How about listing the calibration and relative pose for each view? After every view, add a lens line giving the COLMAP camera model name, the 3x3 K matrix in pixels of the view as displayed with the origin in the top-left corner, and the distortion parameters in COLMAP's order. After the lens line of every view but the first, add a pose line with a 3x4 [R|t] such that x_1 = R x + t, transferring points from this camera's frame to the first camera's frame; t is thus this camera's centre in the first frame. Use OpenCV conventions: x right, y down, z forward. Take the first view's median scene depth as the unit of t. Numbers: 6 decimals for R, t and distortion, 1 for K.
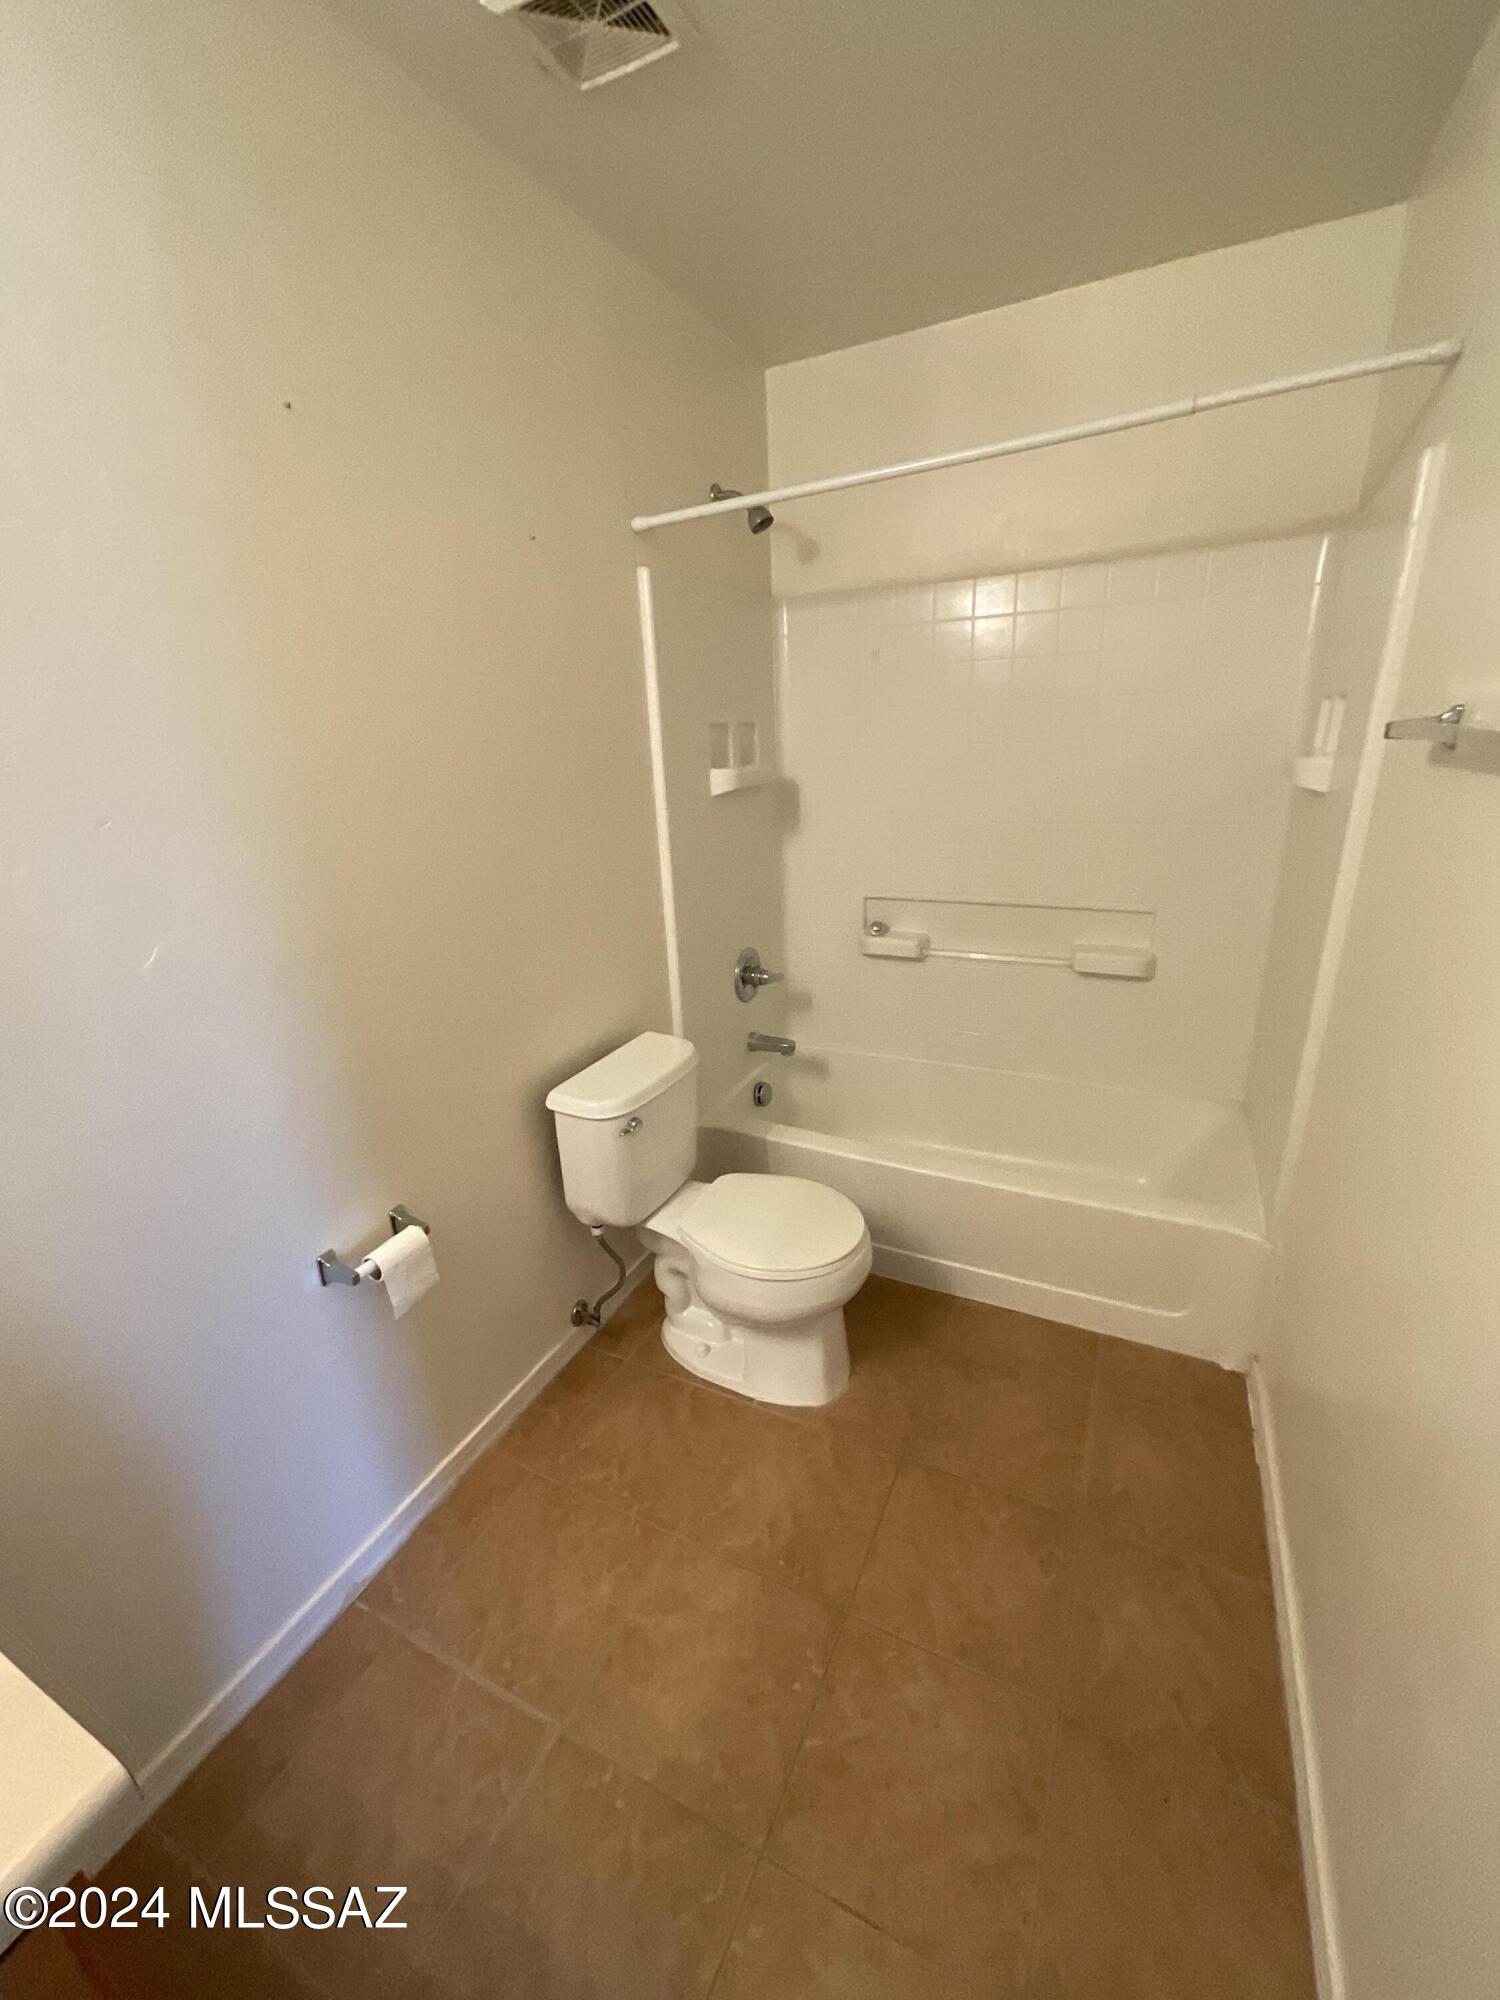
lens RADIAL K [[810.4, 0, 752.1], [0, 810.4, 1003.2], [0, 0, 1]] dist [-0.001764, 0.000686]
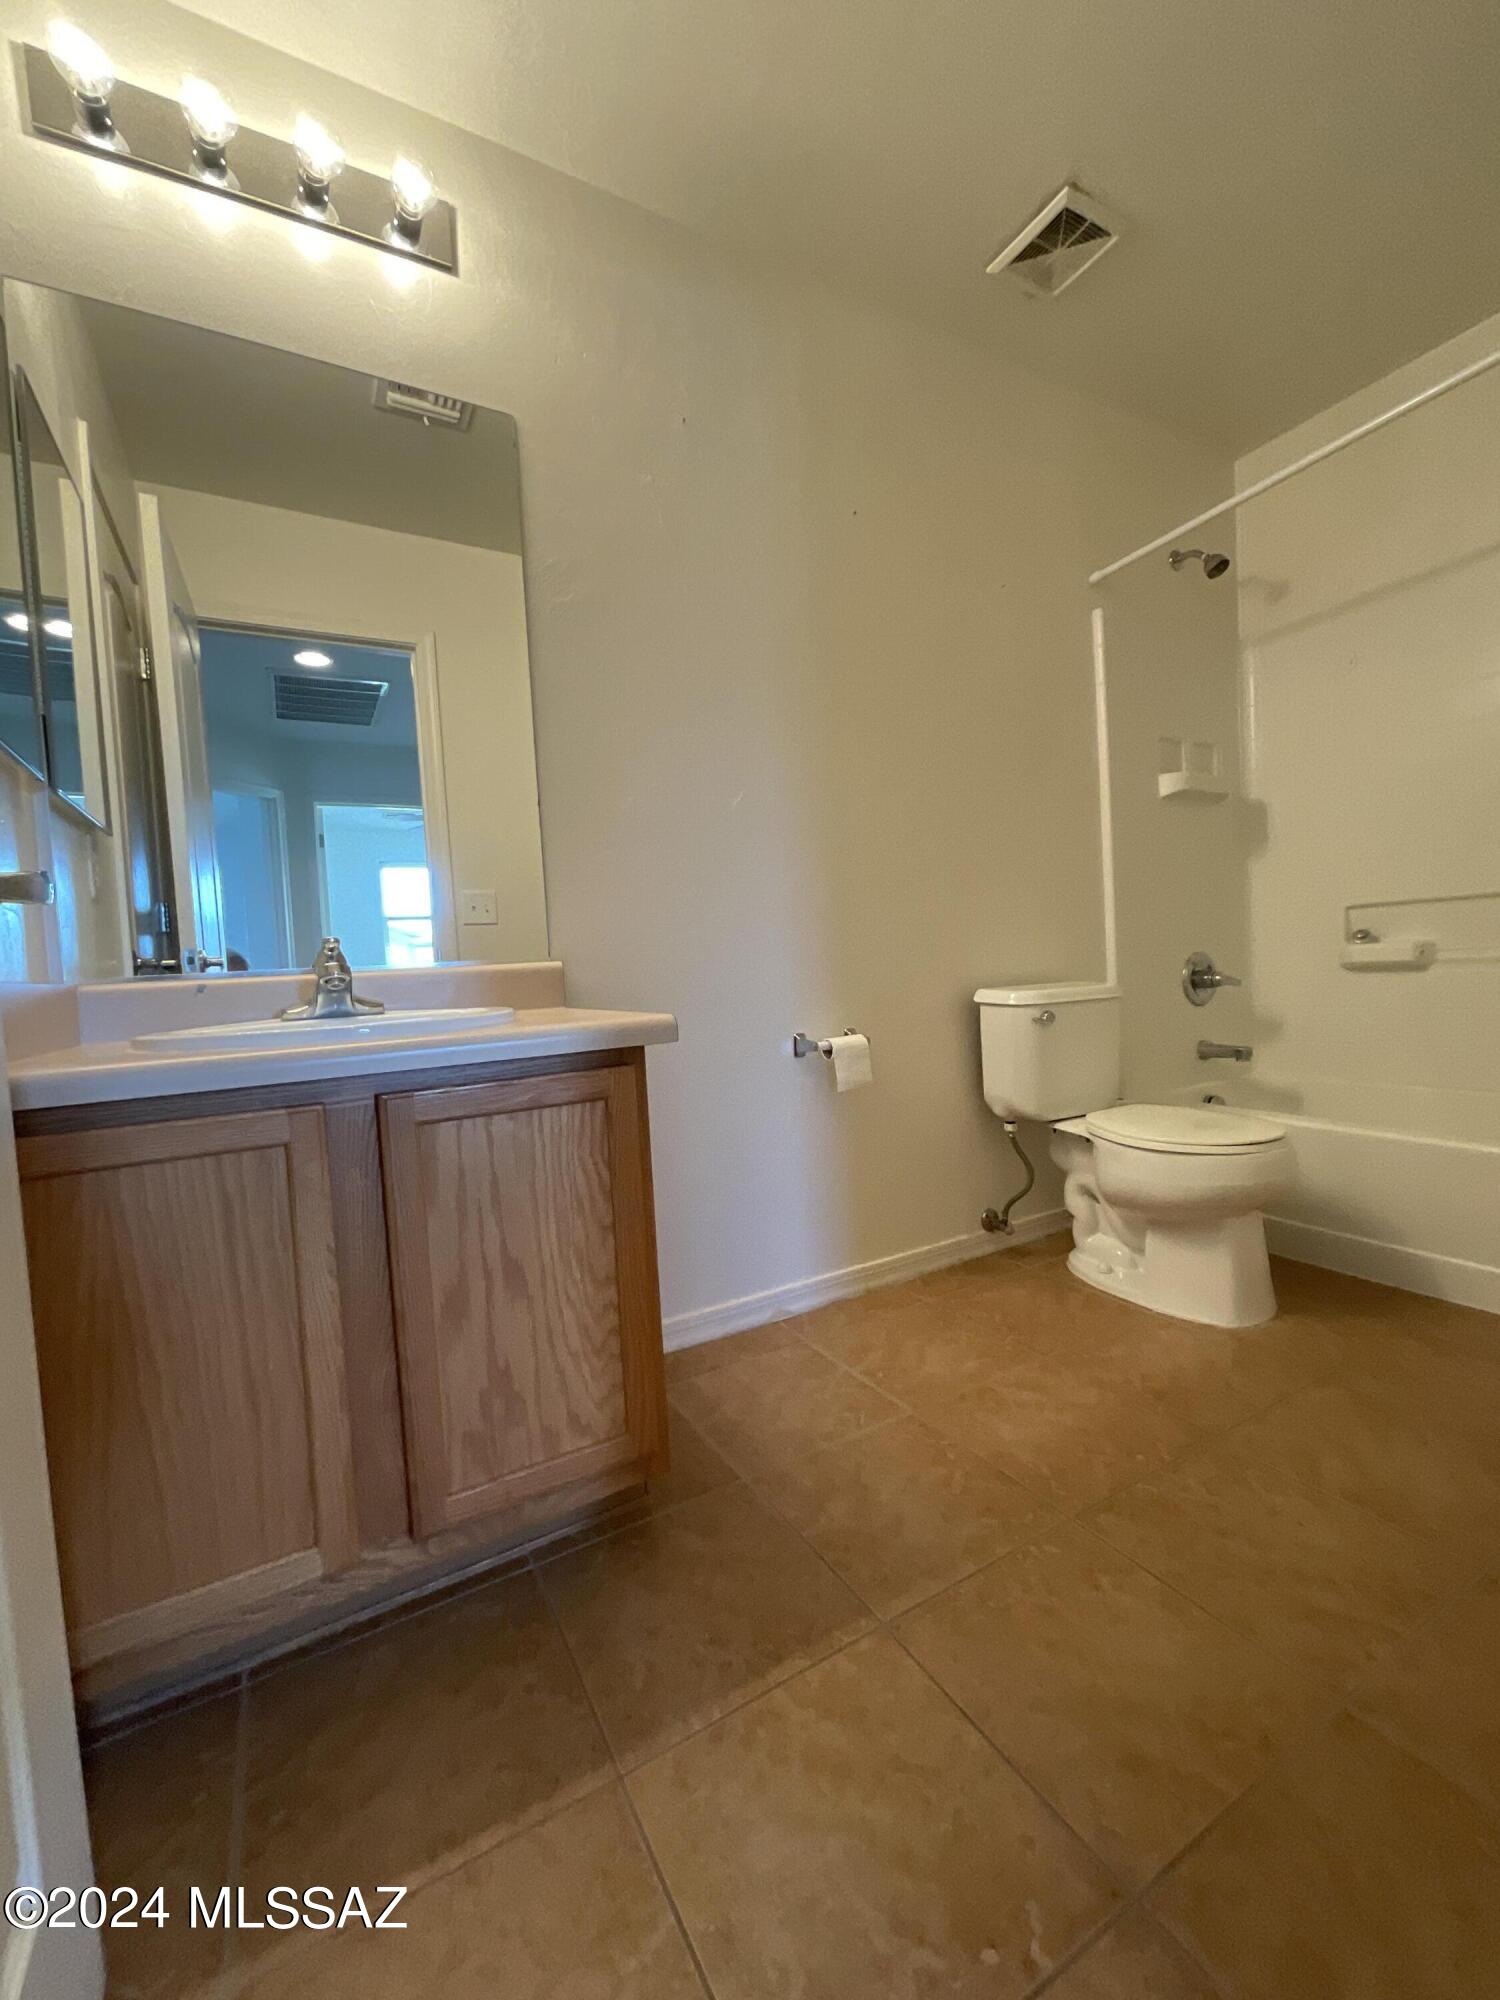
lens RADIAL K [[810.4, 0, 761.8], [0, 810.4, 1001.2], [0, 0, 1]] dist [-0.001764, 0.000686]
pose [[0.830634, 0.017964, -0.556529, 0.141919], [-0.157928, 0.966037, -0.204529, 0.386226], [0.533953, 0.257780, 0.805260, -0.130432]]
